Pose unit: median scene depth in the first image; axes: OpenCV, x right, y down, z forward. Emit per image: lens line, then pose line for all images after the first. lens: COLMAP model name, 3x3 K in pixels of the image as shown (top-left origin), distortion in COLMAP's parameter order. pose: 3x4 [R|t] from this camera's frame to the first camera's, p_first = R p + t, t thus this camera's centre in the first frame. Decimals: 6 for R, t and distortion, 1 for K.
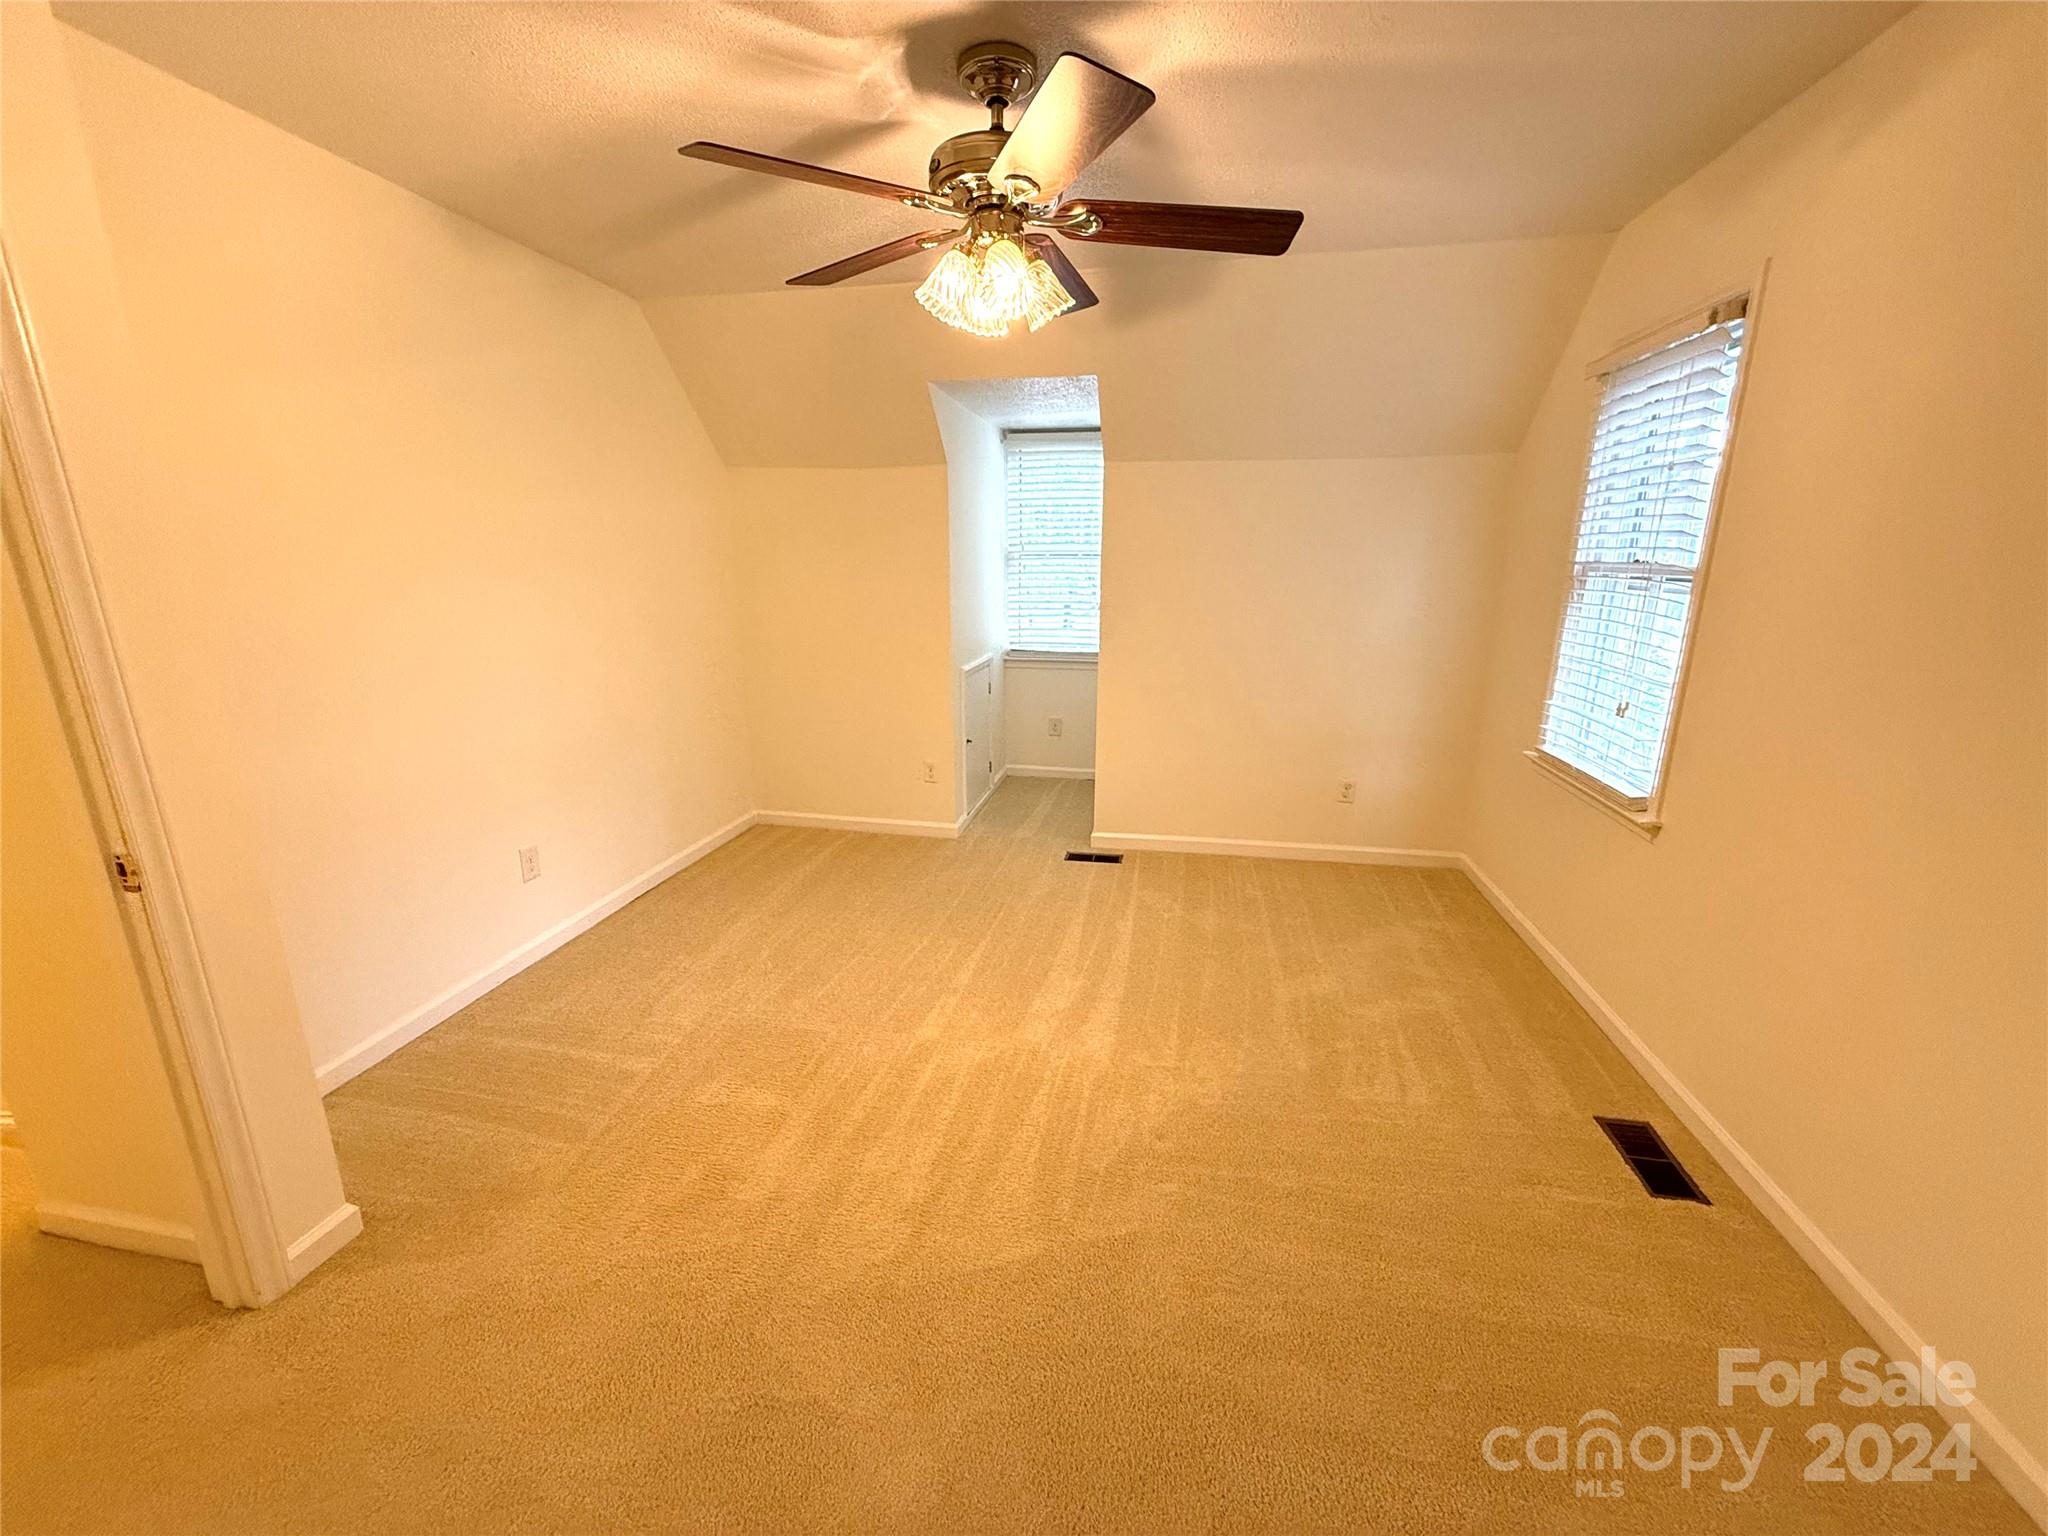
lens RADIAL K [[813.3, 0, 1020.4], [0, 813.3, 765.8], [0, 0, 1]] dist [0.000861, 0.000243]
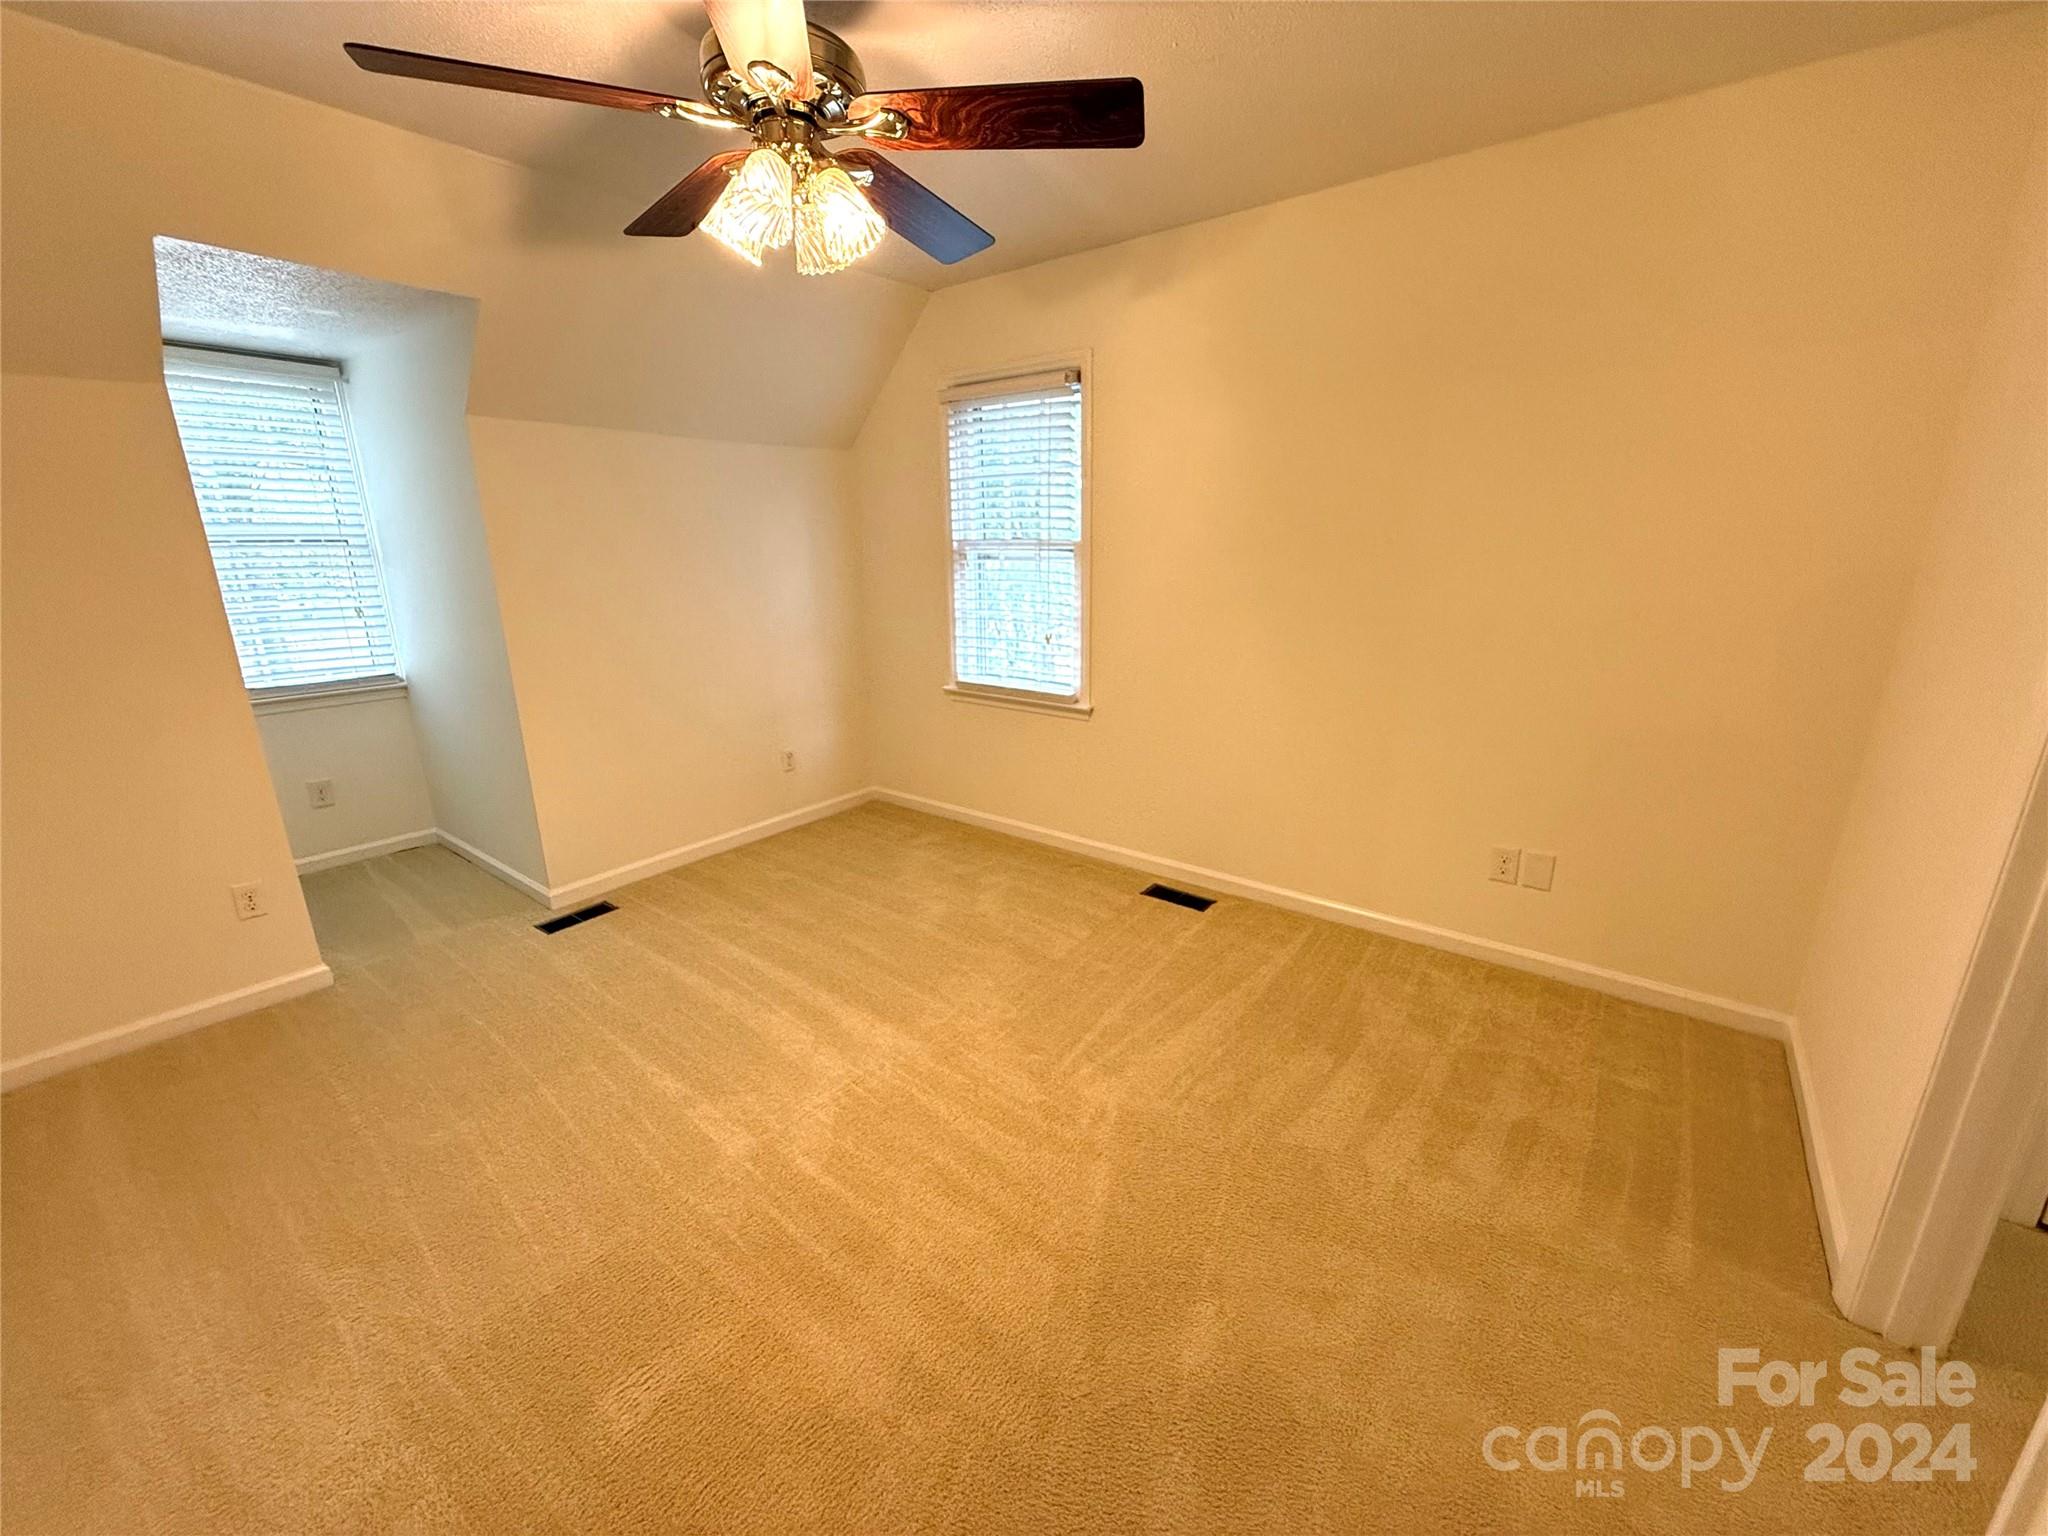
lens RADIAL K [[813.3, 0, 1019.0], [0, 813.3, 767.4], [0, 0, 1]] dist [0.000861, 0.000243]
pose [[0.457874, -0.245956, 0.854317, -0.493829], [0.233235, 0.960541, 0.151534, -0.067537], [-0.857877, 0.129873, 0.497172, 0.285762]]
